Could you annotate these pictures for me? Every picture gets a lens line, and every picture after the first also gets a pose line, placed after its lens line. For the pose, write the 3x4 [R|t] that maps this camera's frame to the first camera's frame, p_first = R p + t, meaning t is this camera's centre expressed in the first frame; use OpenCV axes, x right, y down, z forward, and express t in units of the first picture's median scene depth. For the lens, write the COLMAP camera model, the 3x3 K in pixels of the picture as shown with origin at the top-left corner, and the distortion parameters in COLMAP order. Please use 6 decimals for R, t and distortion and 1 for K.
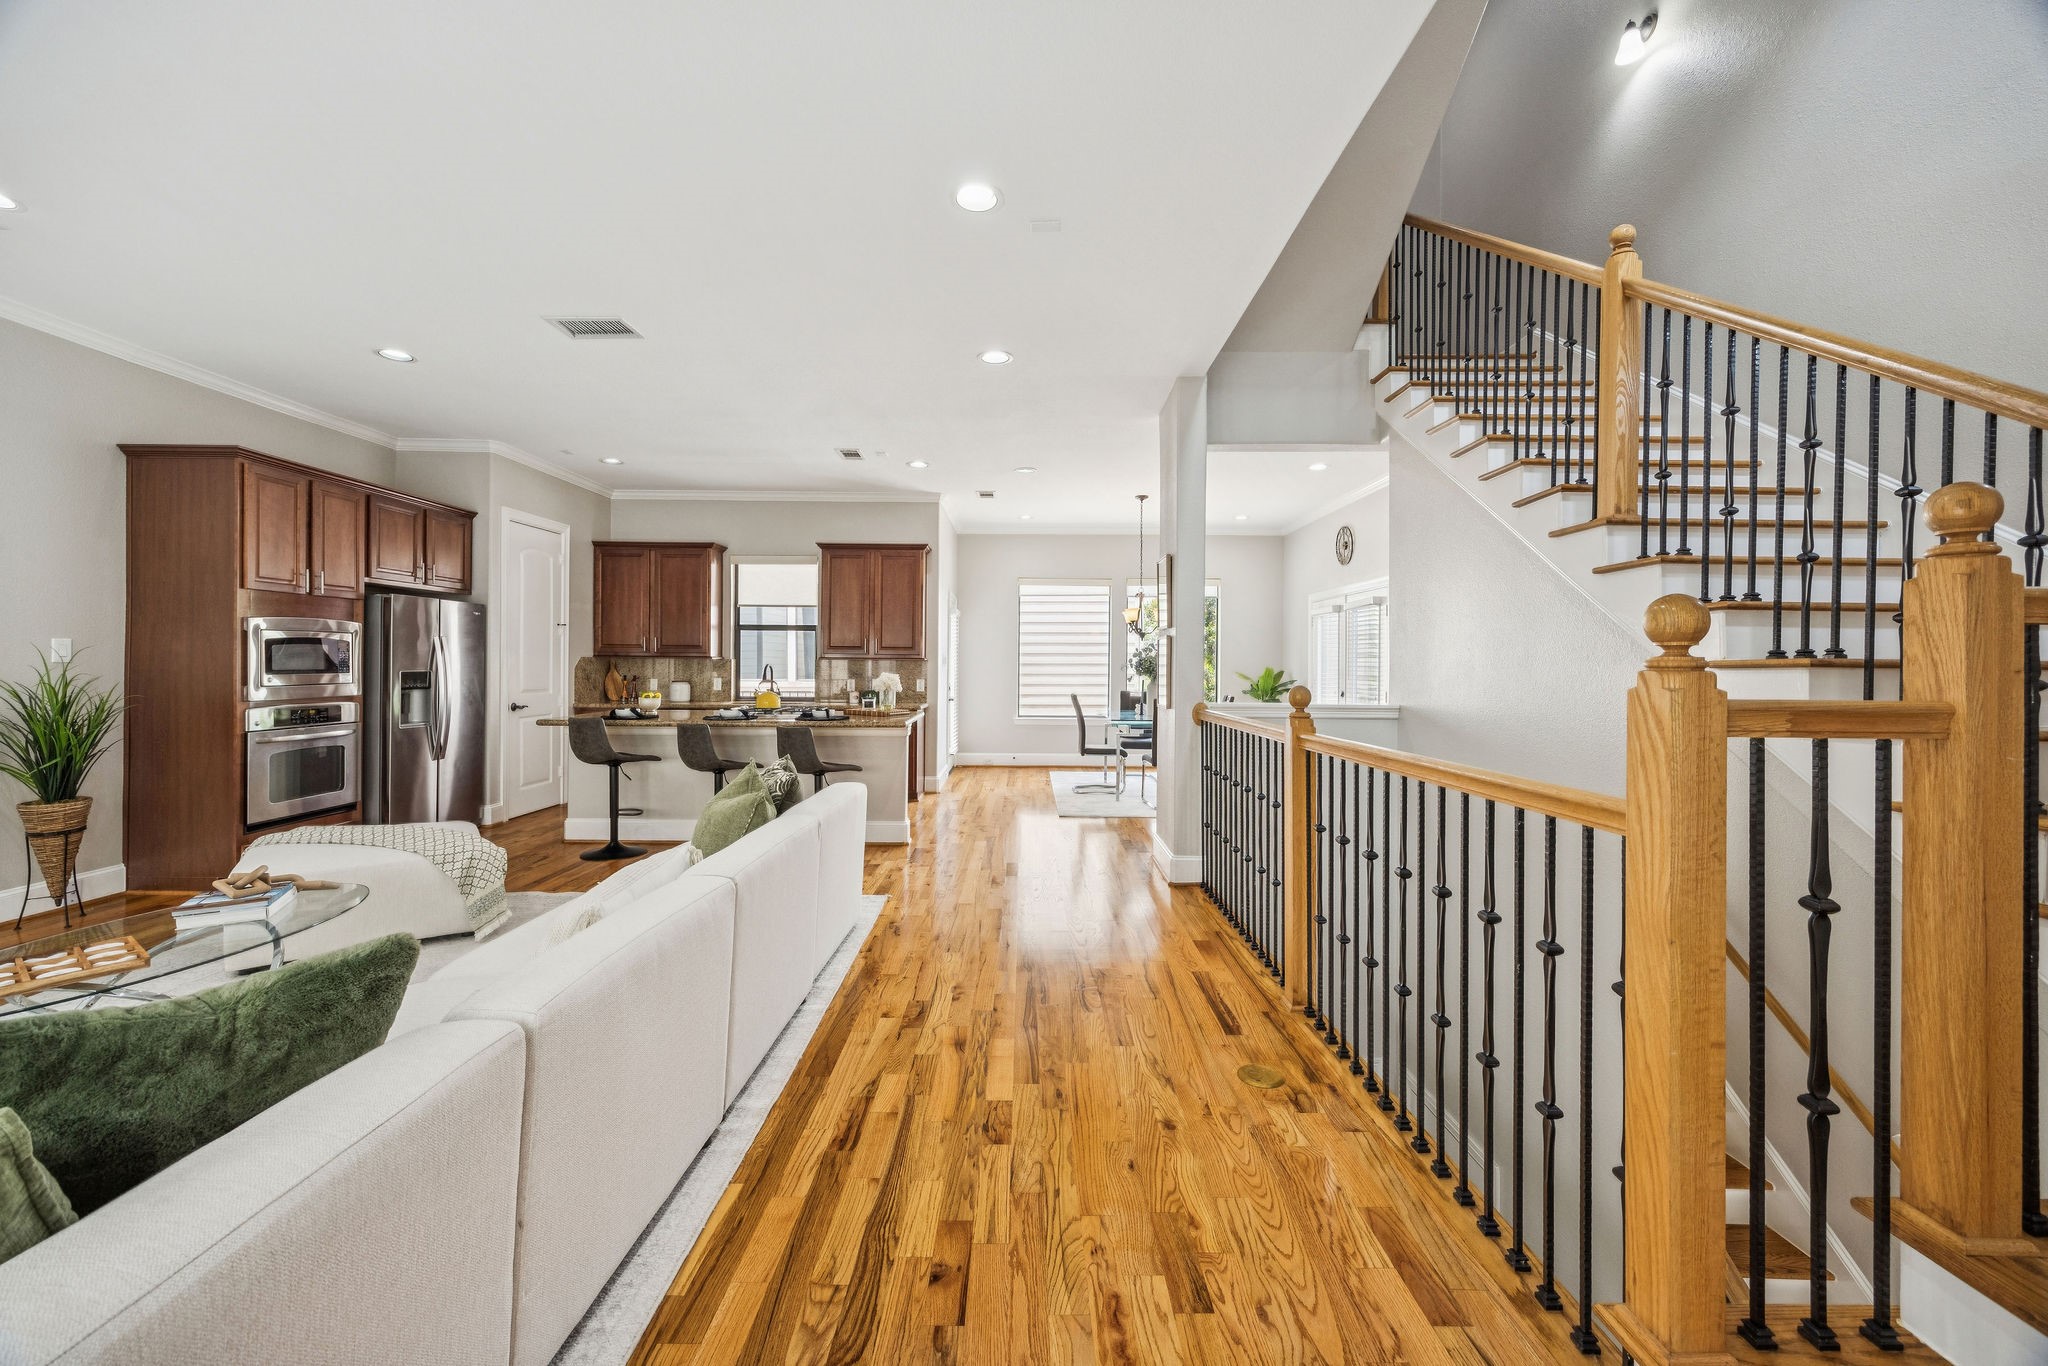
lens RADIAL K [[783.9, 0, 1008.6], [0, 783.9, 665.5], [0, 0, 1]] dist [-0.001404, 0.001731]
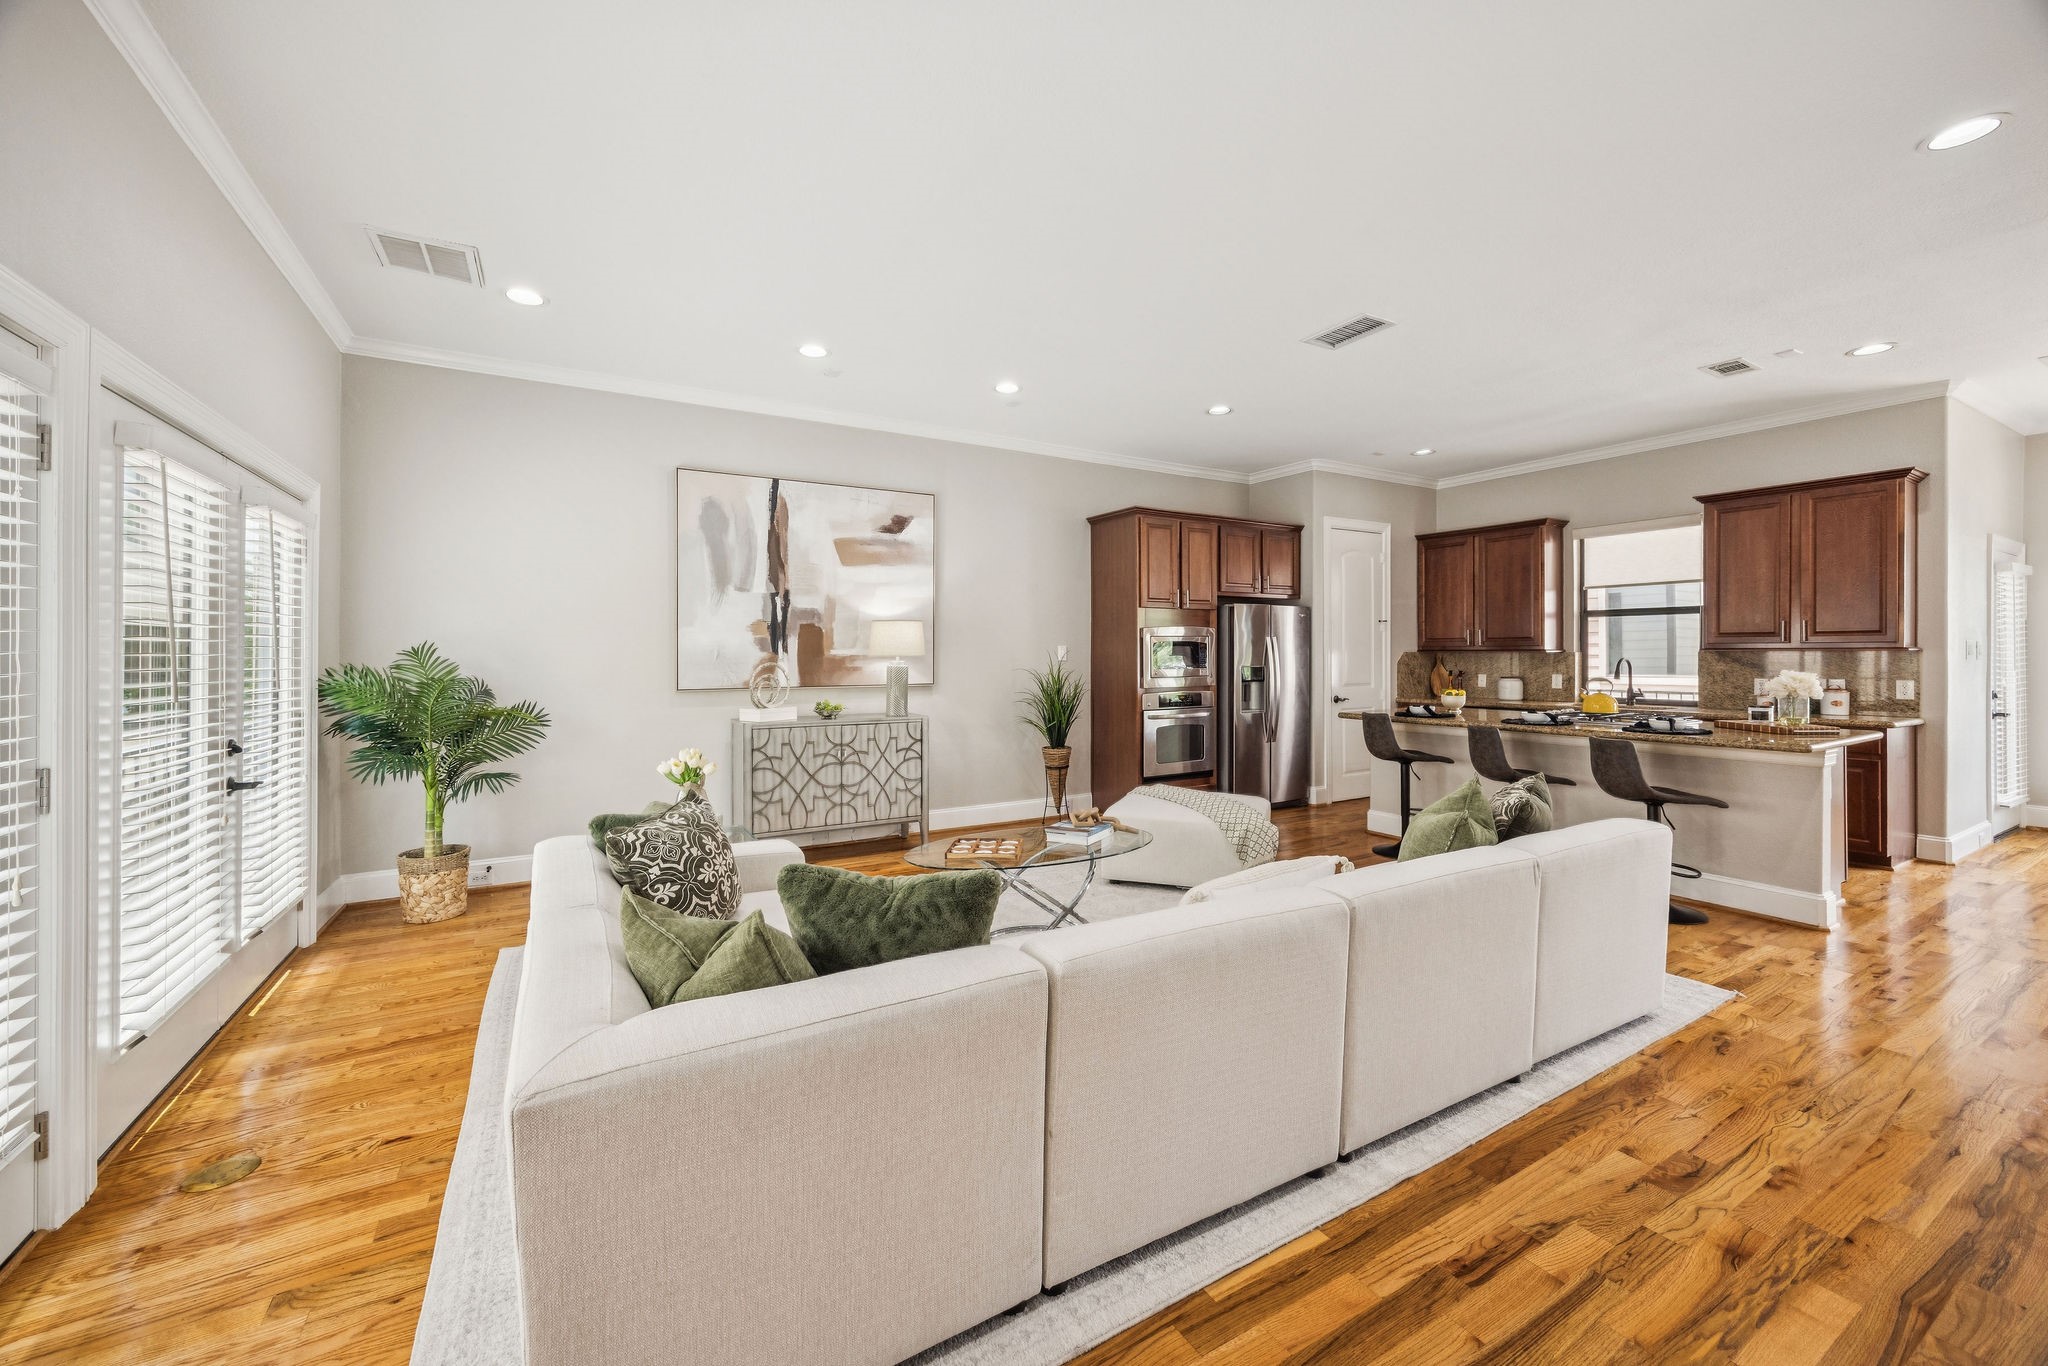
lens RADIAL K [[783.9, 0, 1029.0], [0, 783.9, 658.1], [0, 0, 1]] dist [-0.001404, 0.001731]
pose [[0.518284, -0.005825, -0.855189, 0.092809], [0.005956, 0.999977, -0.003202, -0.003774], [0.855188, -0.003434, 0.518307, 0.082515]]
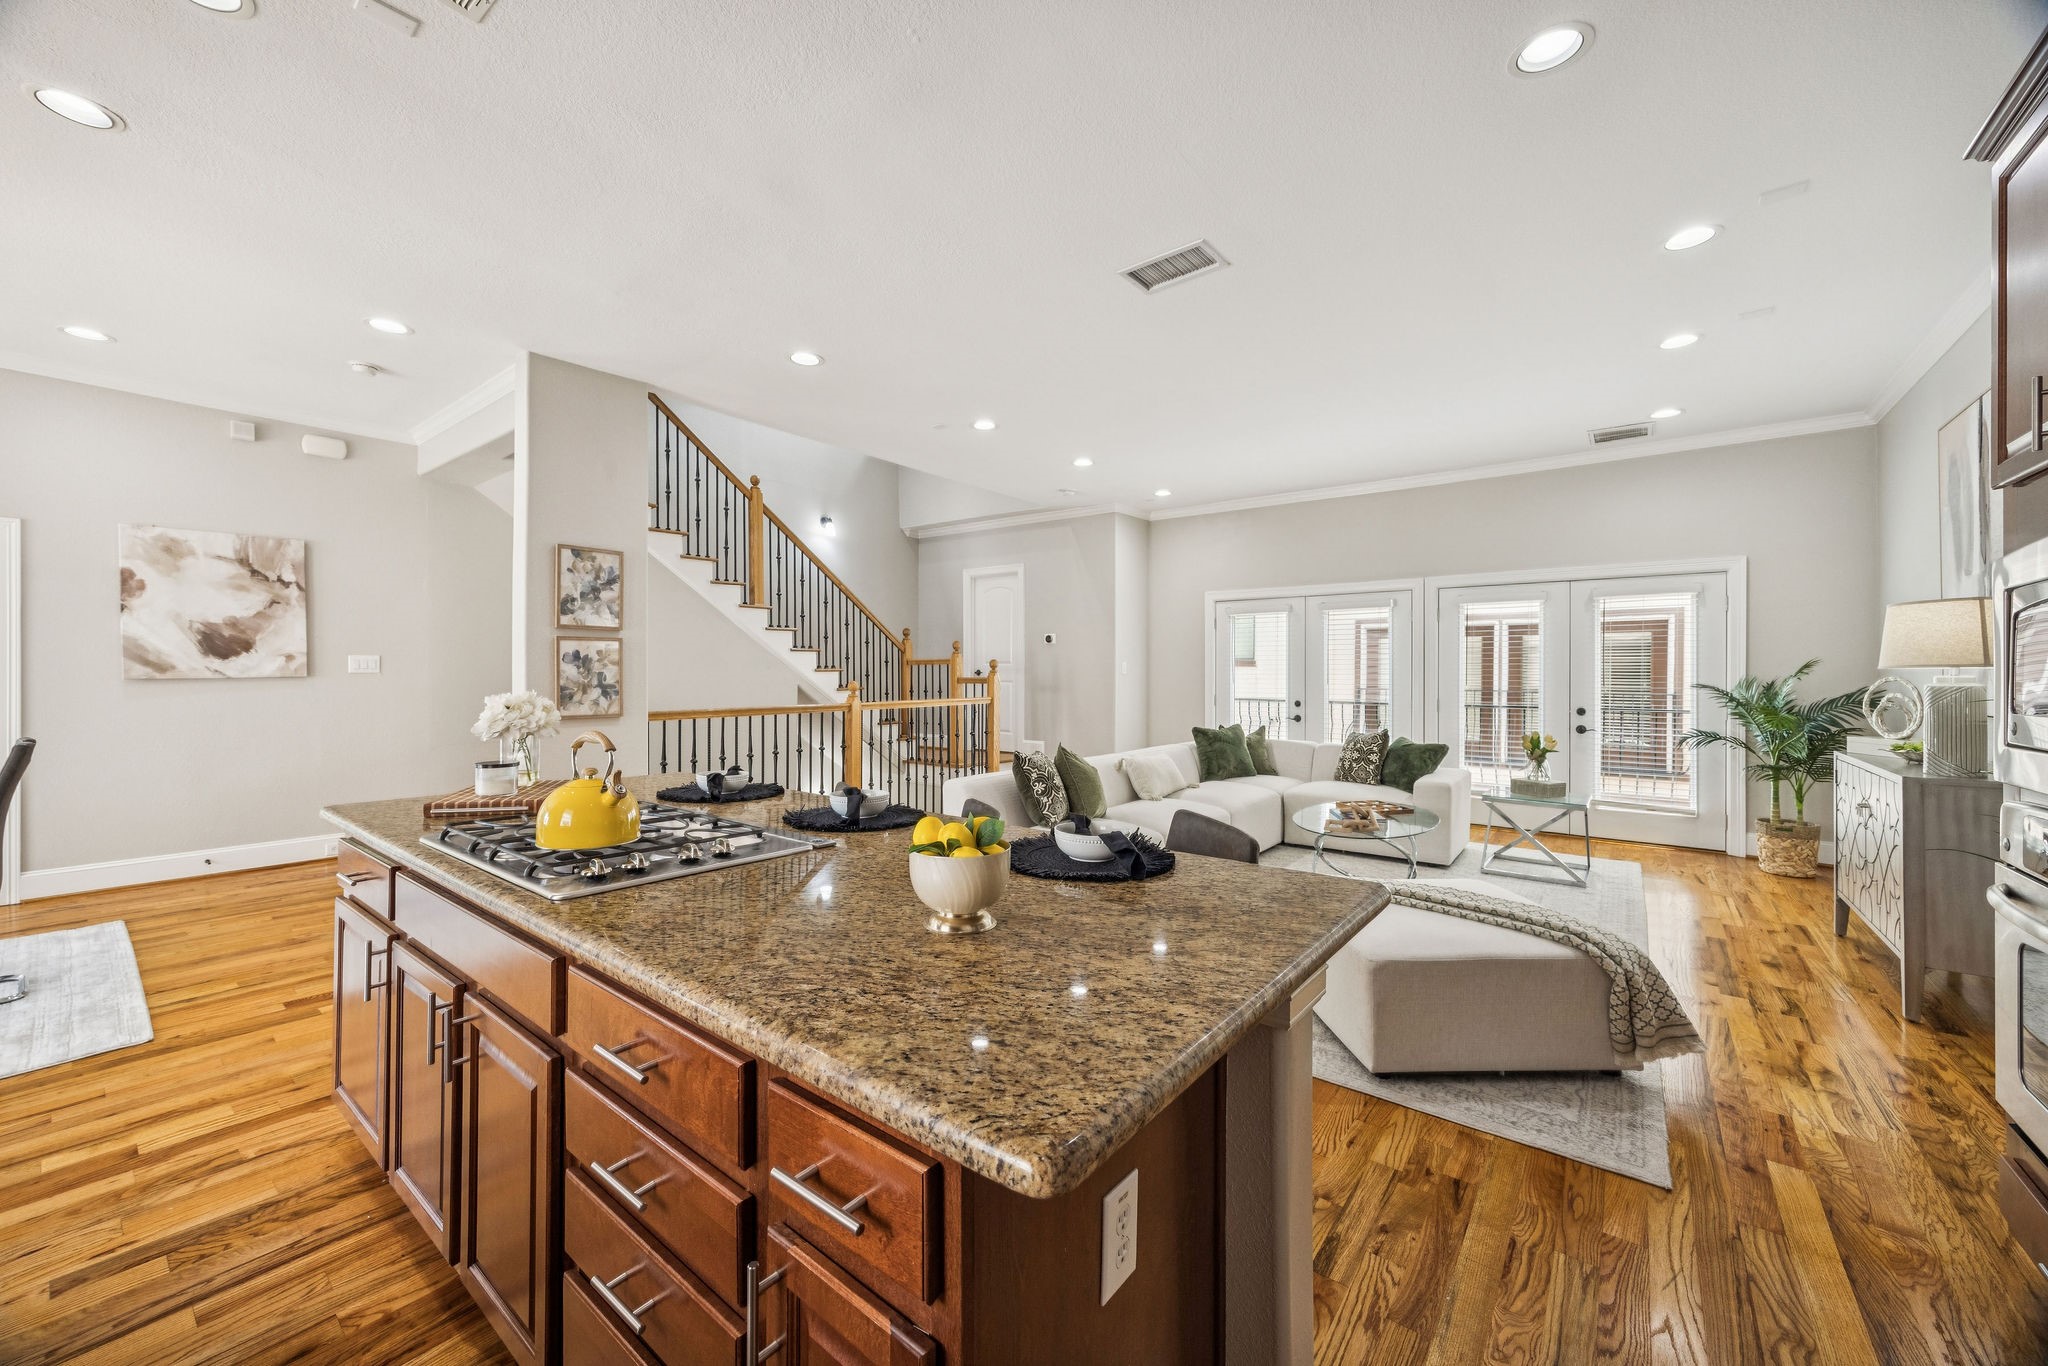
lens RADIAL K [[783.9, 0, 1012.8], [0, 783.9, 677.9], [0, 0, 1]] dist [-0.001404, 0.001731]
pose [[-0.793391, -0.013084, 0.608571, -0.647737], [-0.008343, 0.999909, 0.010621, -0.003324], [-0.608655, 0.003350, -0.793428, 1.271546]]
